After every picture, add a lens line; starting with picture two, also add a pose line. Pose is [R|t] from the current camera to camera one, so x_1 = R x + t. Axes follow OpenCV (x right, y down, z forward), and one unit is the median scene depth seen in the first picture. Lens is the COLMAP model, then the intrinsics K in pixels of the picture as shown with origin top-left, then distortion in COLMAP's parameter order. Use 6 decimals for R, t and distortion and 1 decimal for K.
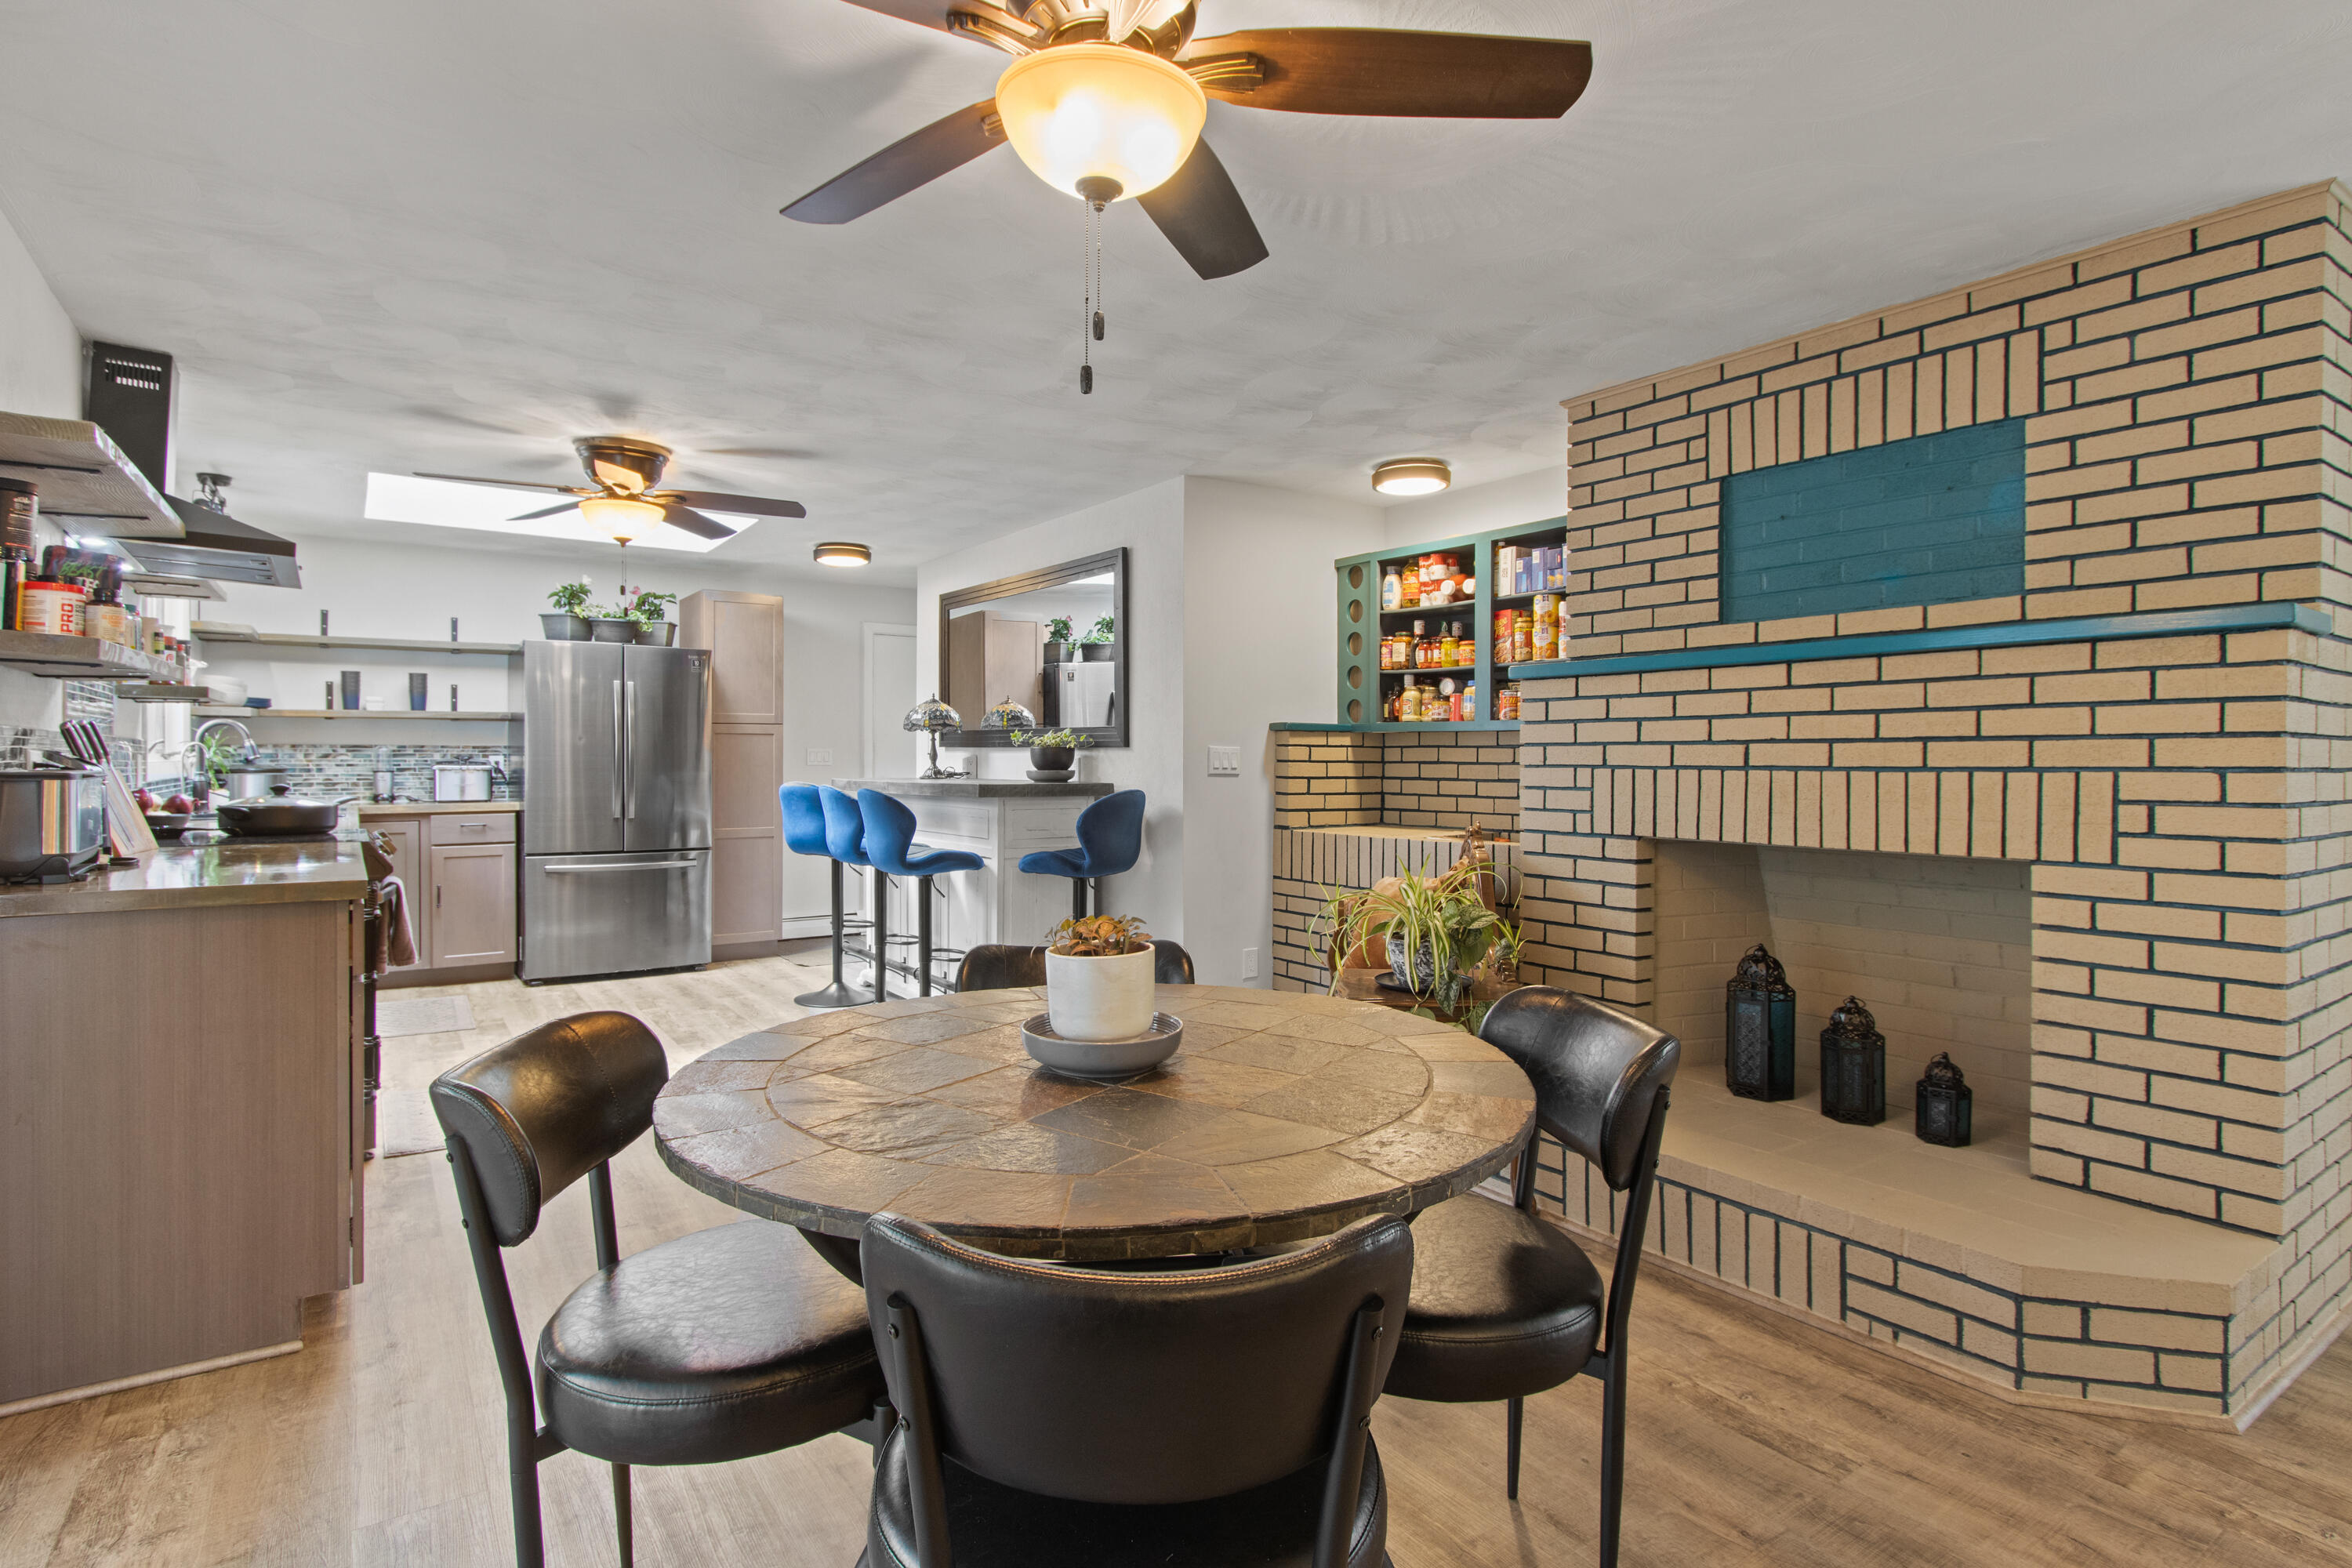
lens RADIAL K [[1170.0, 0, 1173.4], [0, 1170.0, 770.8], [0, 0, 1]] dist [0.000348, 0.000700]
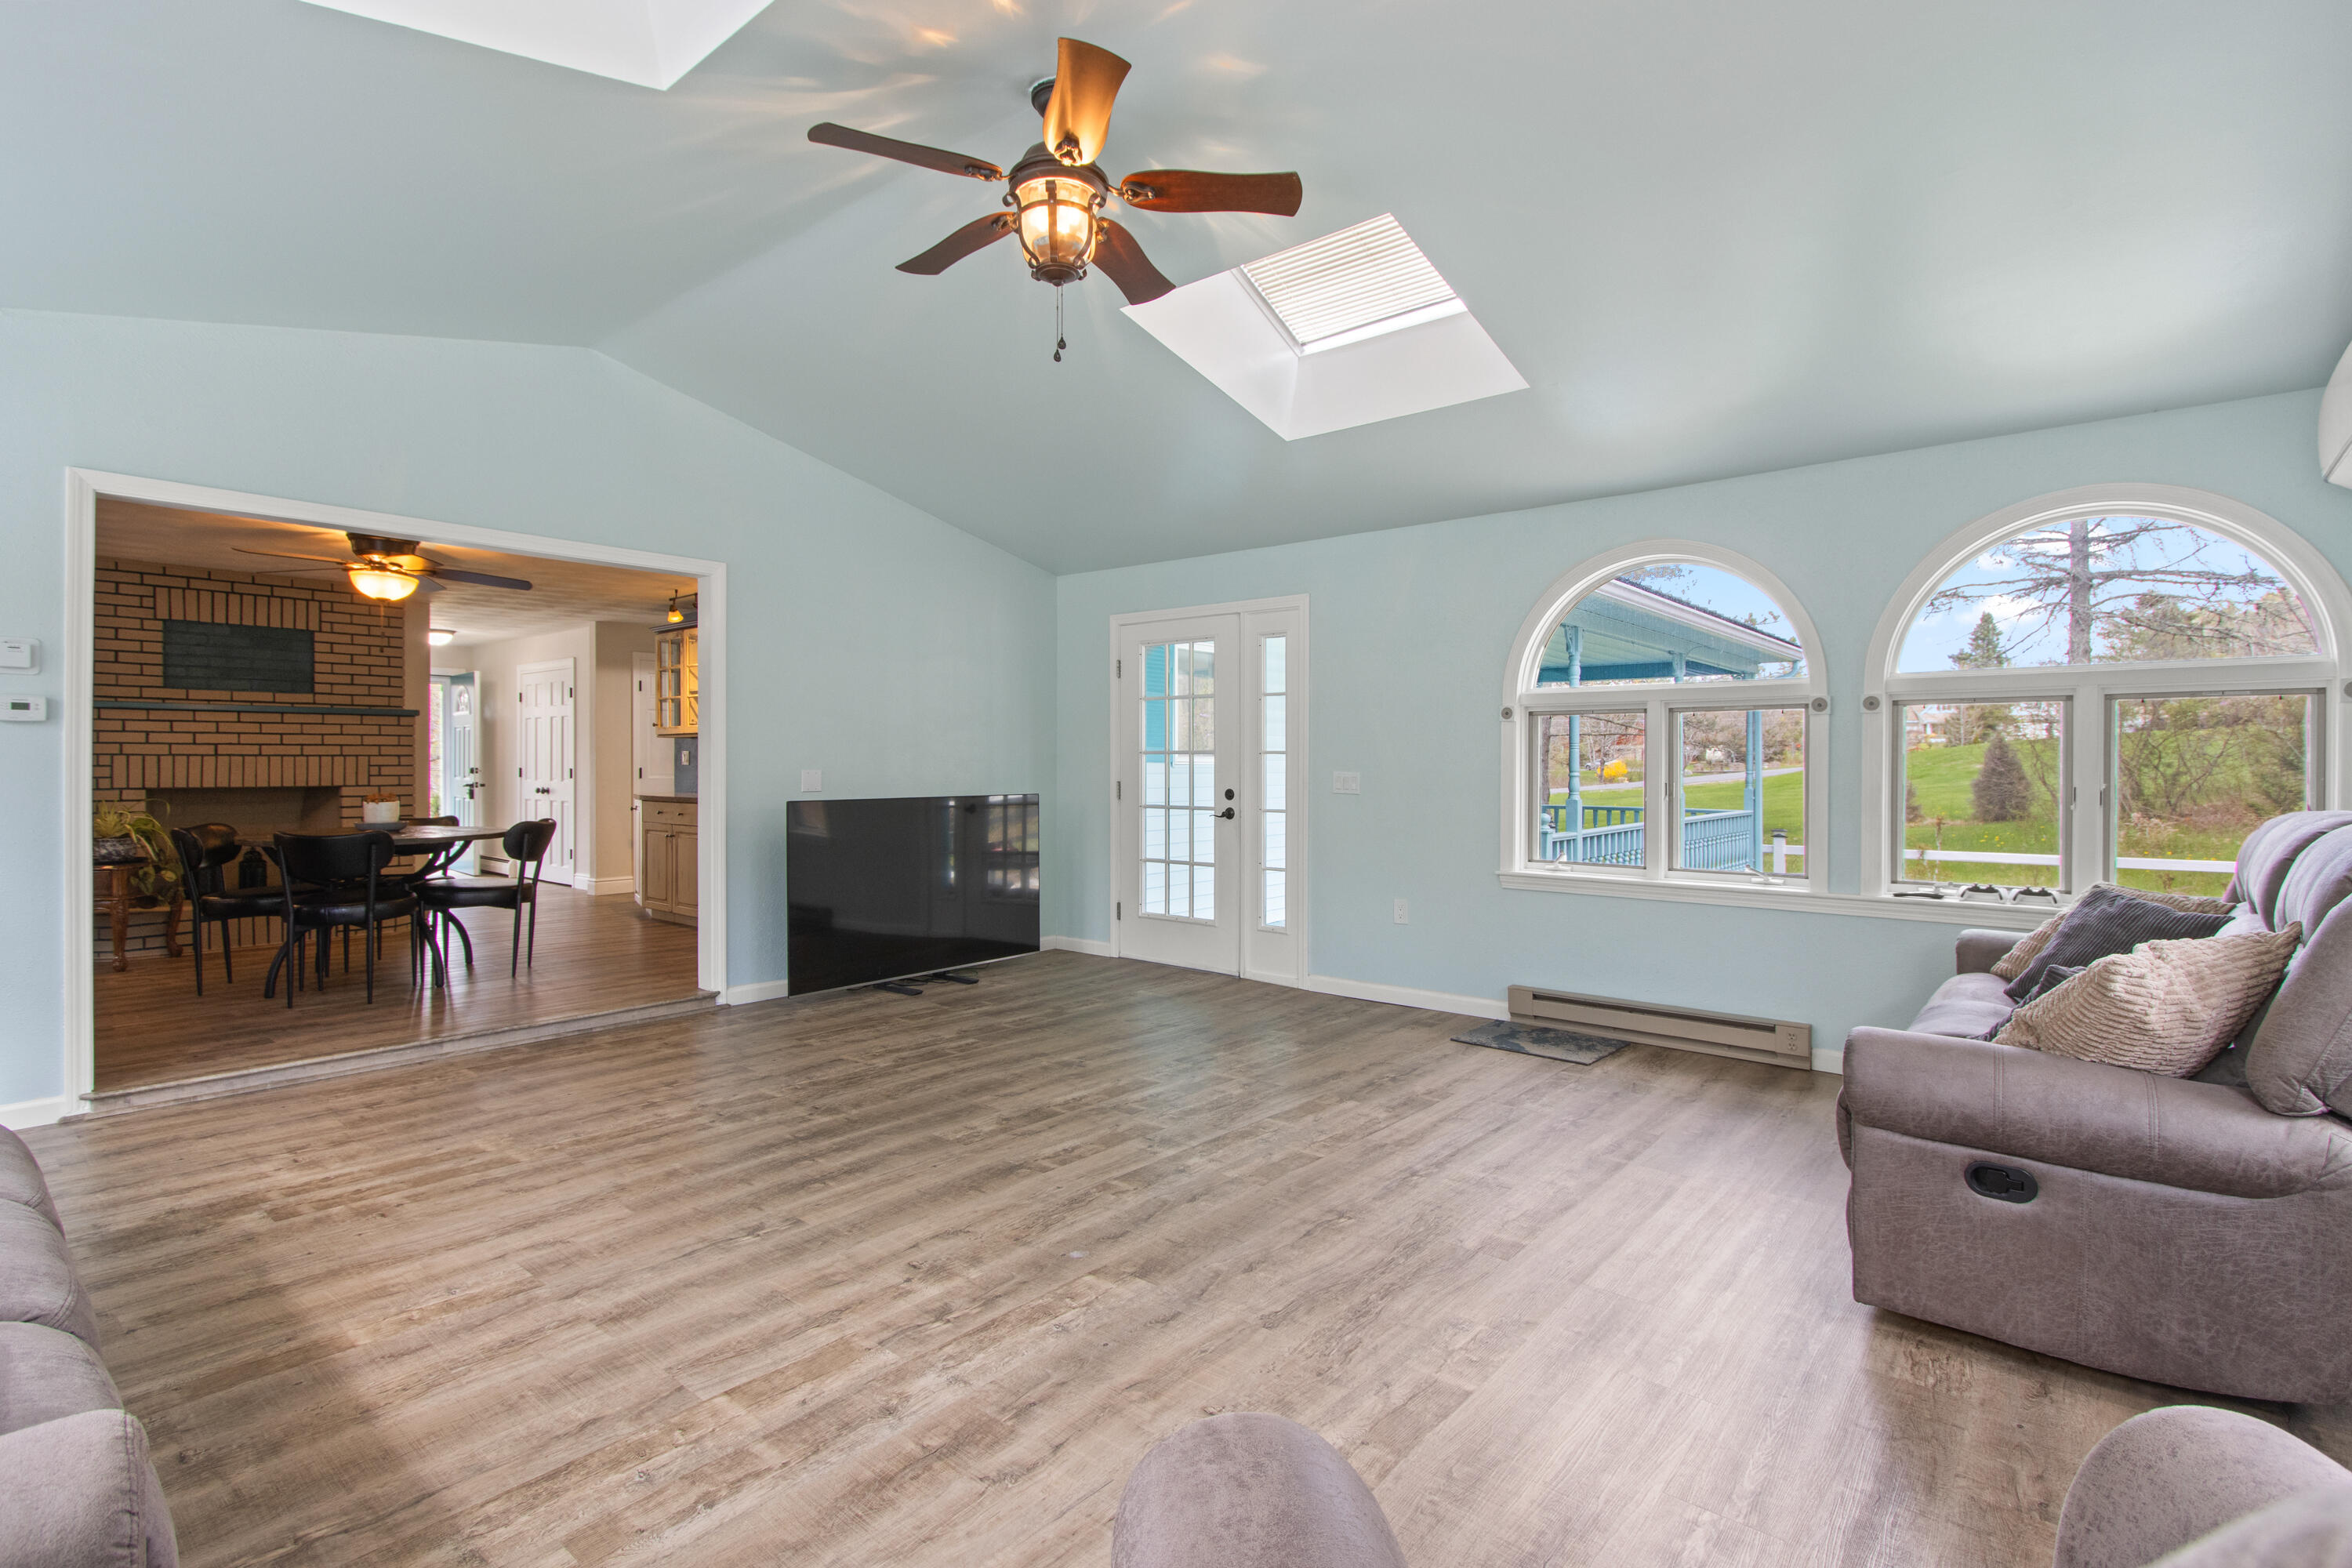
lens RADIAL K [[1101.8, 0, 1192.9], [0, 1101.8, 761.2], [0, 0, 1]] dist [0.000413, 0.000007]
pose [[-0.289233, -0.013379, 0.957165, -2.468129], [-0.004011, 0.999910, 0.012765, -0.029931], [-0.957250, -0.000147, -0.289261, -0.268872]]
